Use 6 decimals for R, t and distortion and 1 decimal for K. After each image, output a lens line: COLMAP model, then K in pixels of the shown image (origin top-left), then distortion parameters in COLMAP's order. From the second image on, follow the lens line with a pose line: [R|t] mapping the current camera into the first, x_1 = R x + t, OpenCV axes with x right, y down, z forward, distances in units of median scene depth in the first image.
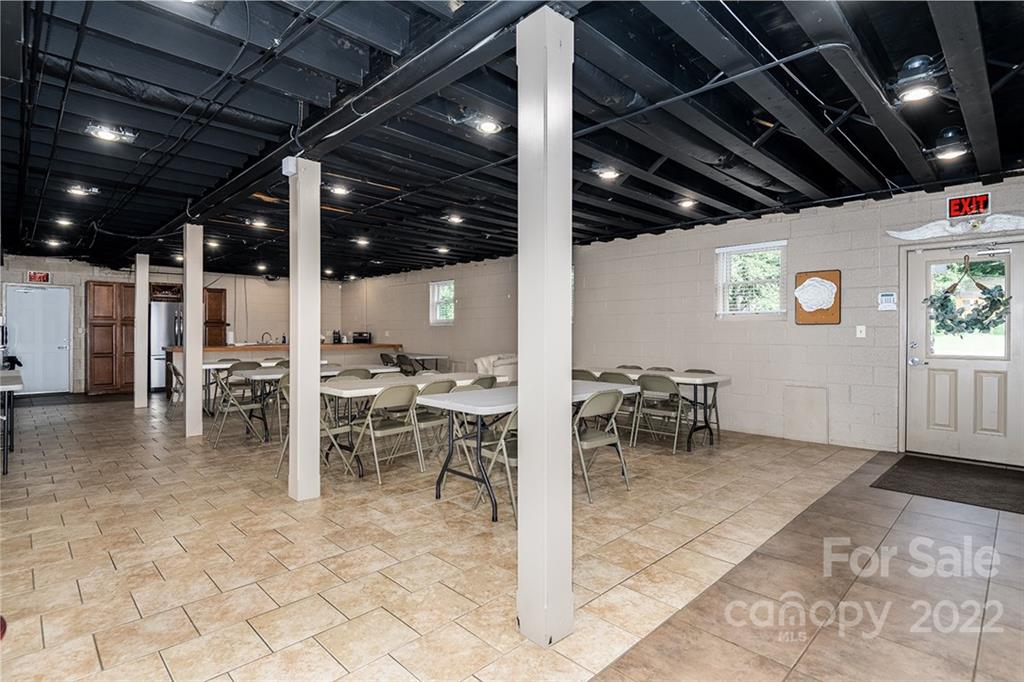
lens RADIAL K [[516.8, 0, 509.4], [0, 516.8, 335.0], [0, 0, 1]] dist [-0.000910, 0.000246]
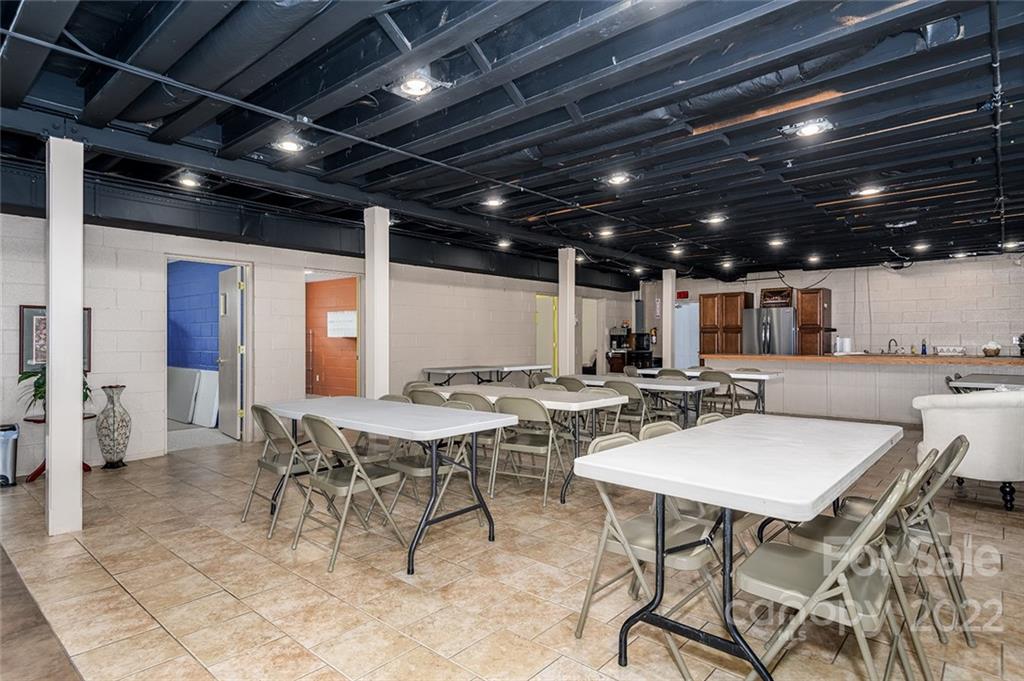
lens RADIAL K [[557.7, 0, 510.3], [0, 557.7, 341.9], [0, 0, 1]] dist [-0.004154, -0.000514]
pose [[0.074515, 0.005886, -0.997203, 1.020517], [-0.005768, 0.999968, 0.005471, -0.008785], [0.997203, 0.005344, 0.074546, 1.227097]]
